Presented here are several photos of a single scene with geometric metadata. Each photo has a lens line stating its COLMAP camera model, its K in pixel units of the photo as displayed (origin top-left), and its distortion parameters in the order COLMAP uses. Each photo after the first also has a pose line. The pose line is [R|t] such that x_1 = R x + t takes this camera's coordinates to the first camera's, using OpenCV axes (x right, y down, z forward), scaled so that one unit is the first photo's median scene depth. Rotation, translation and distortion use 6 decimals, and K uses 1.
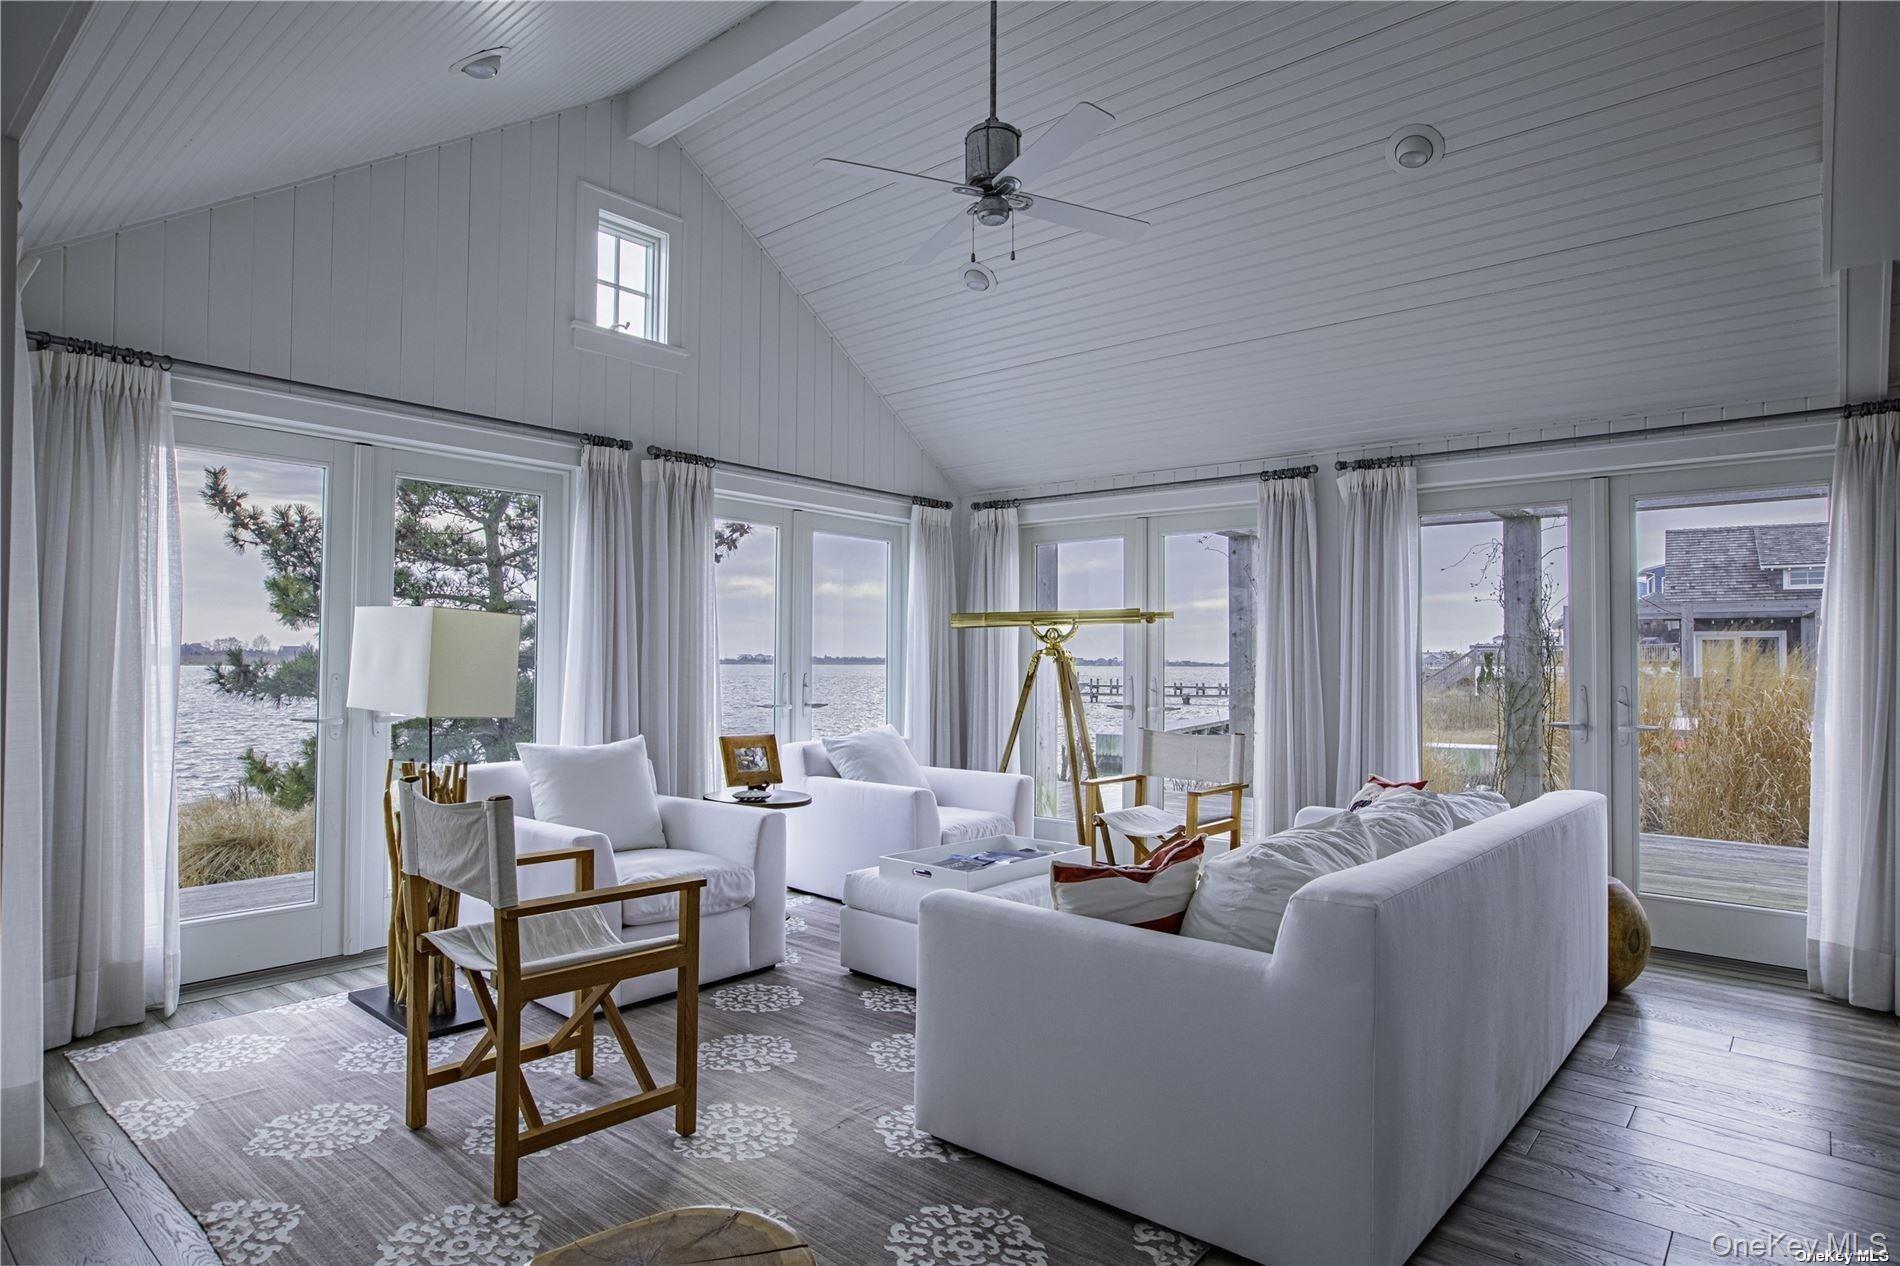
lens RADIAL K [[1048.1, 0, 941.8], [0, 1048.1, 634.8], [0, 0, 1]] dist [-0.006653, -0.002266]
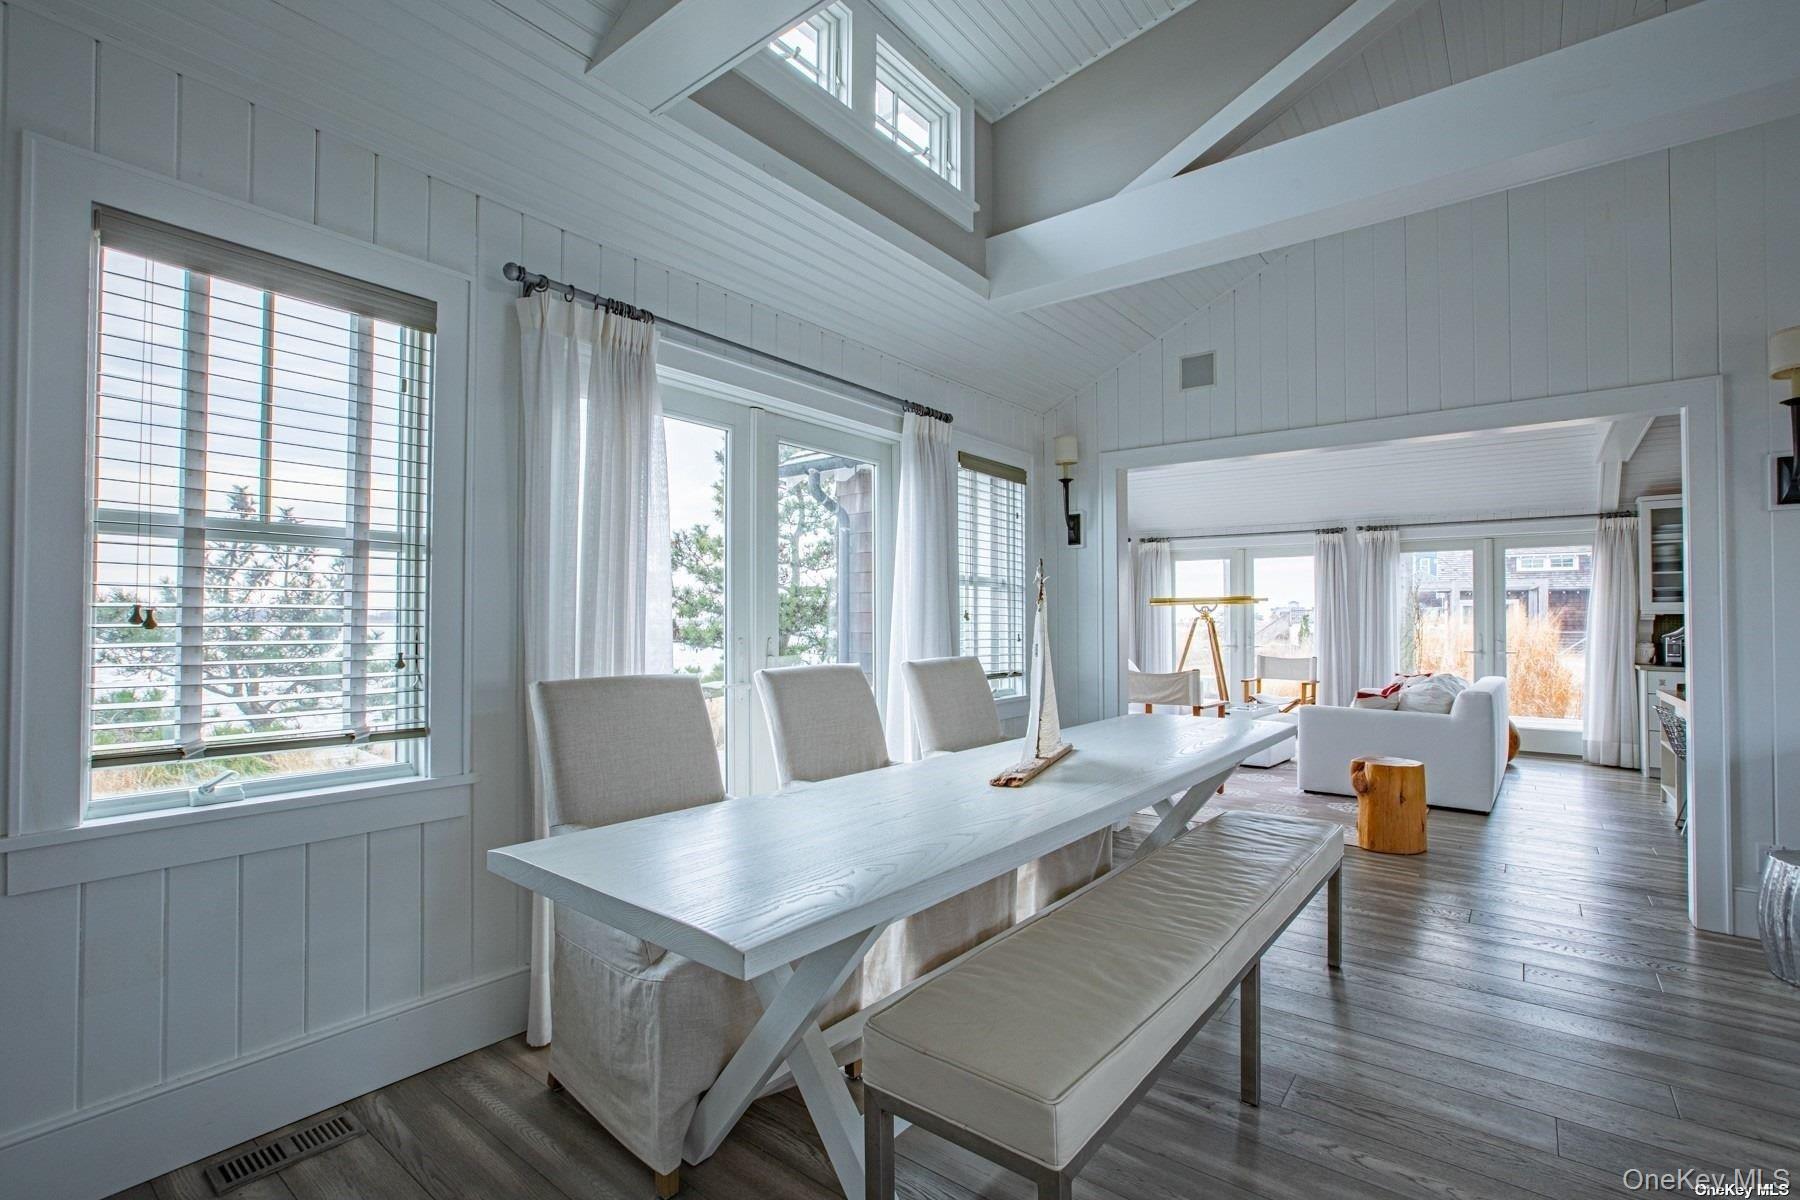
lens RADIAL K [[819.3, 0, 909.0], [0, 819.3, 612.1], [0, 0, 1]] dist [-0.001776, -0.000306]
pose [[0.998634, -0.002502, 0.052188, -0.604715], [0.001809, 0.999910, 0.013327, -0.018339], [-0.052217, -0.013215, 0.998548, -0.587905]]
